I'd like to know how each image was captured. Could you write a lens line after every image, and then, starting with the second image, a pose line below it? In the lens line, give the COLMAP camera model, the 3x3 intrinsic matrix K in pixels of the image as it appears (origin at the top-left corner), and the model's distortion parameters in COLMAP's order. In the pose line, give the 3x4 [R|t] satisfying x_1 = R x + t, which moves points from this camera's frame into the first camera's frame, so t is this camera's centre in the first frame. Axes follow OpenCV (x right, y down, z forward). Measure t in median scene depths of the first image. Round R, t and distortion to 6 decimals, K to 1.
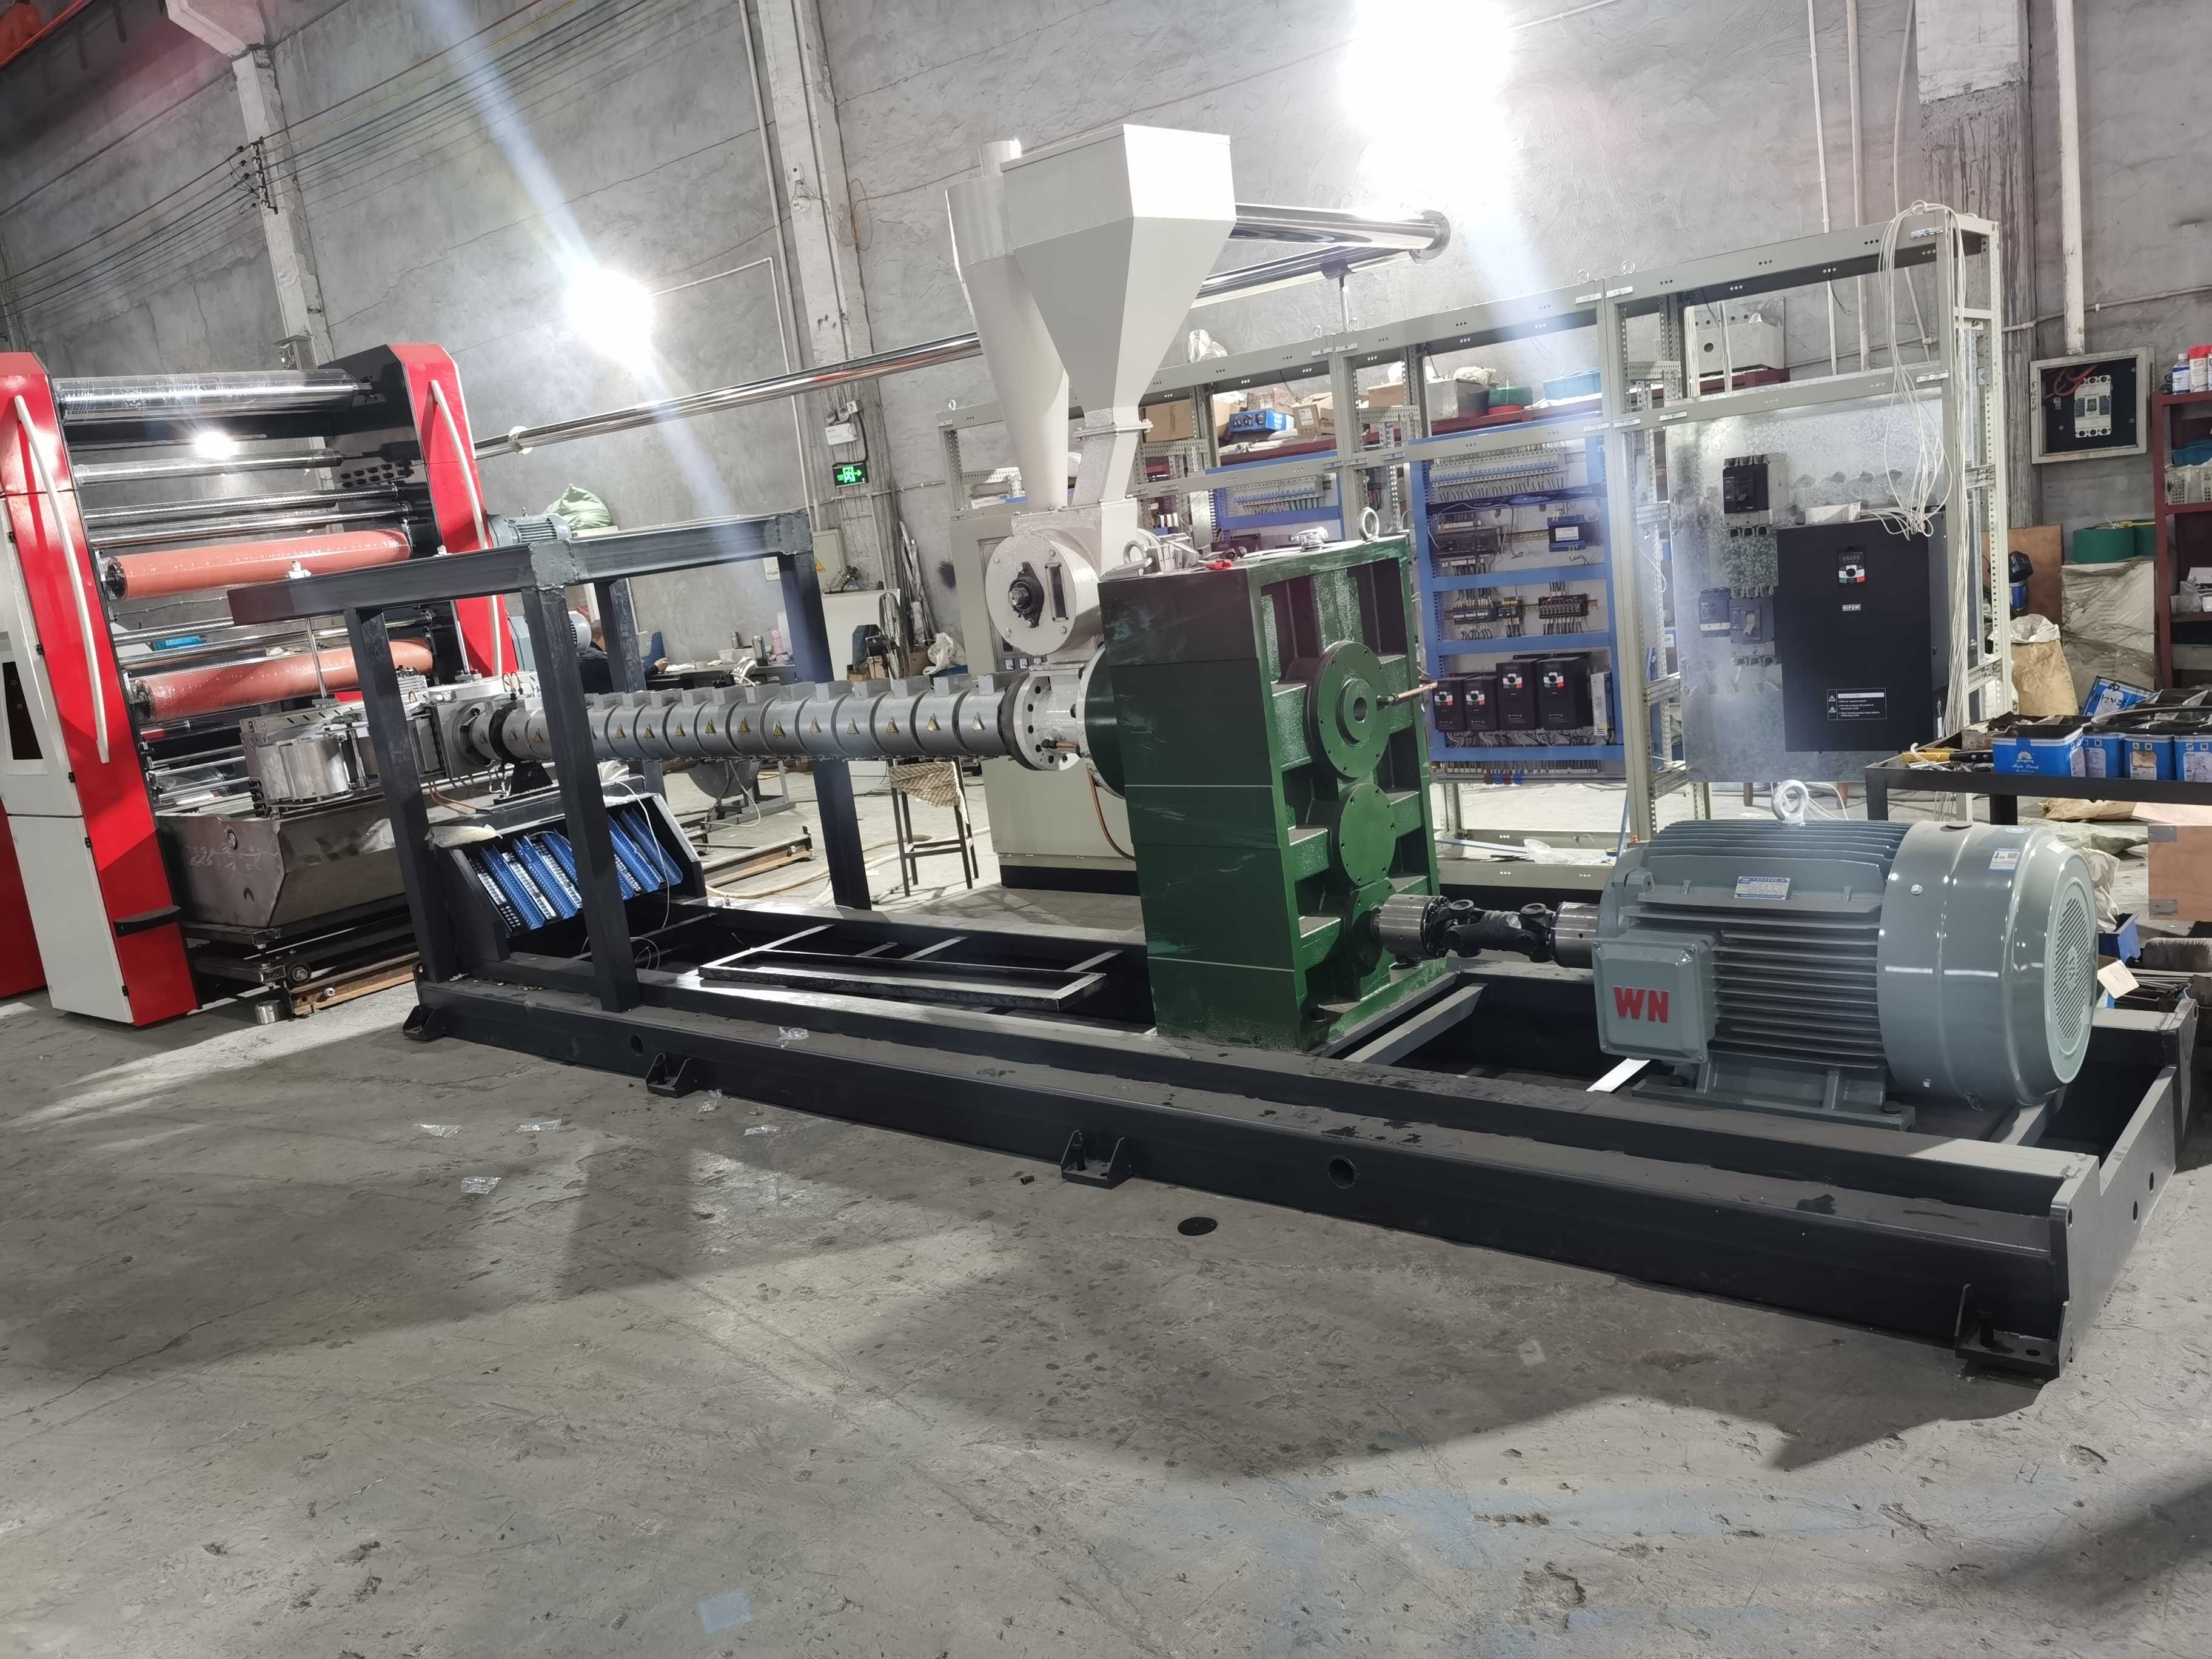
lens RADIAL K [[1711.8, 0, 1104.9], [0, 1711.8, 843.7], [0, 0, 1]] dist [0.025214, -0.018668]
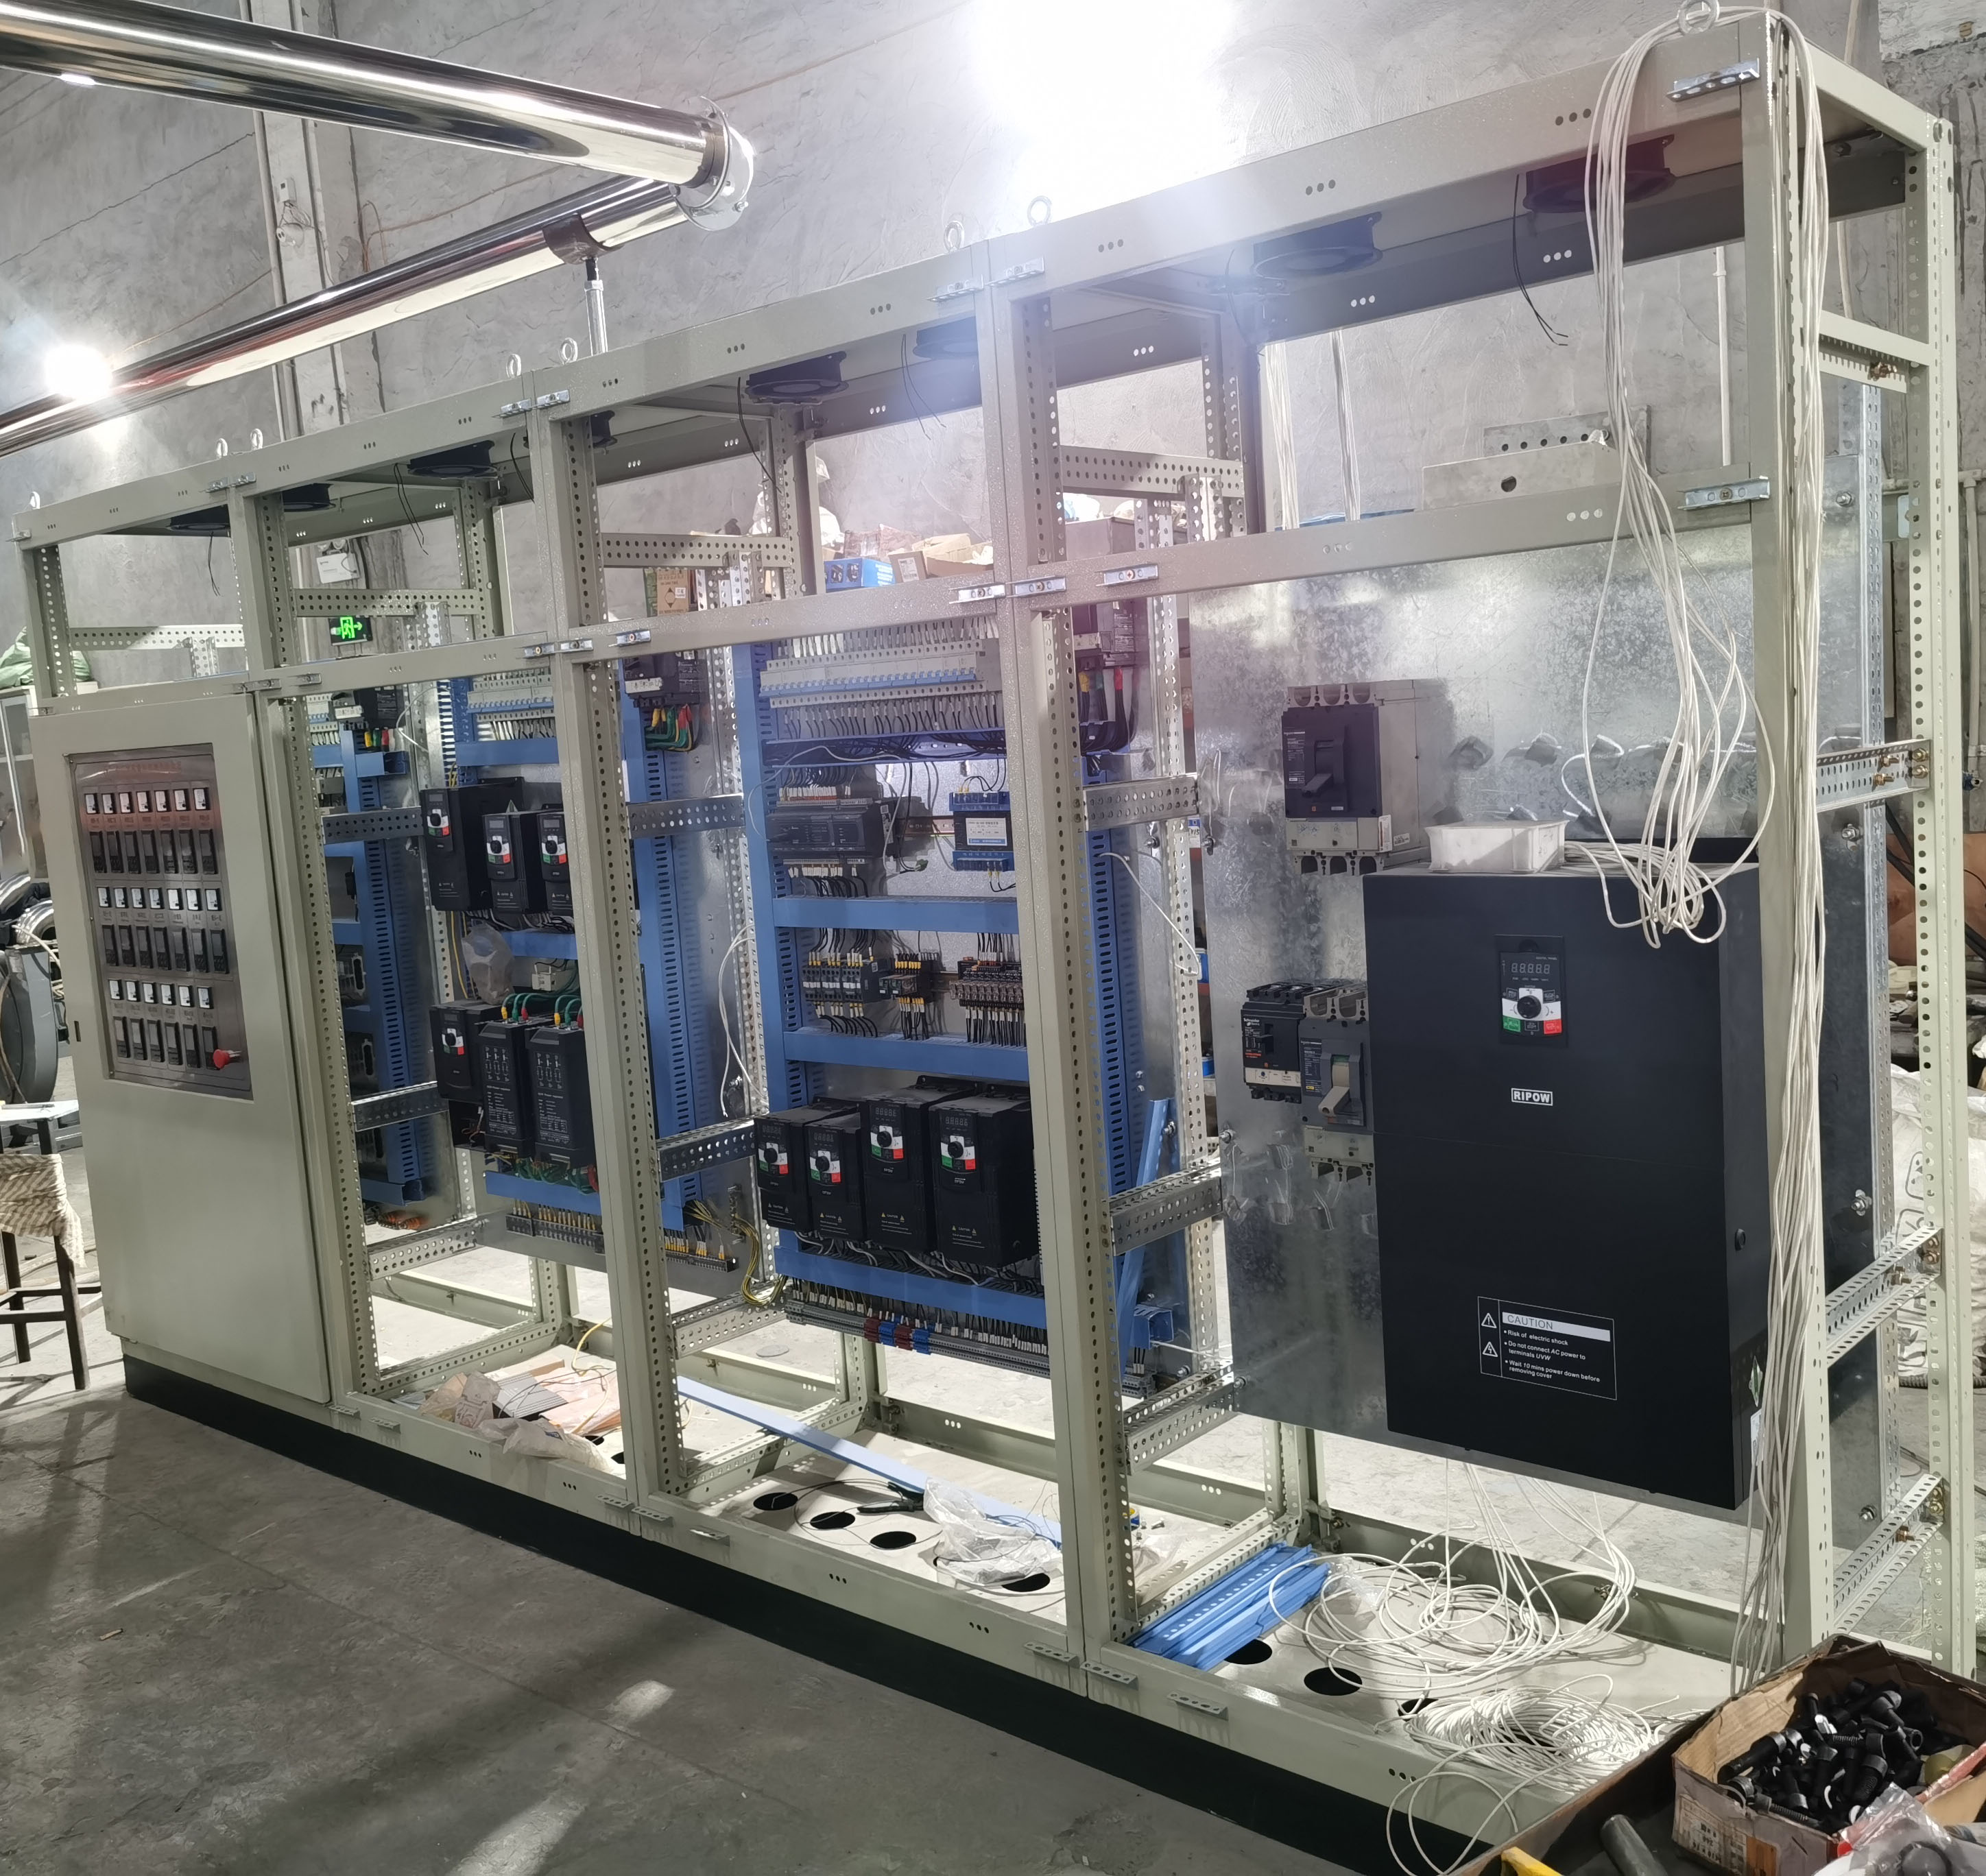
lens RADIAL K [[1963.5, 0, 992.6], [0, 1963.5, 932.4], [0, 0, 1]] dist [0.012337, 0.000000]
pose [[0.998270, 0.053997, -0.023257, 0.222072], [-0.055432, 0.996260, -0.066288, -0.094858], [0.019591, 0.067463, 0.997529, 0.389086]]
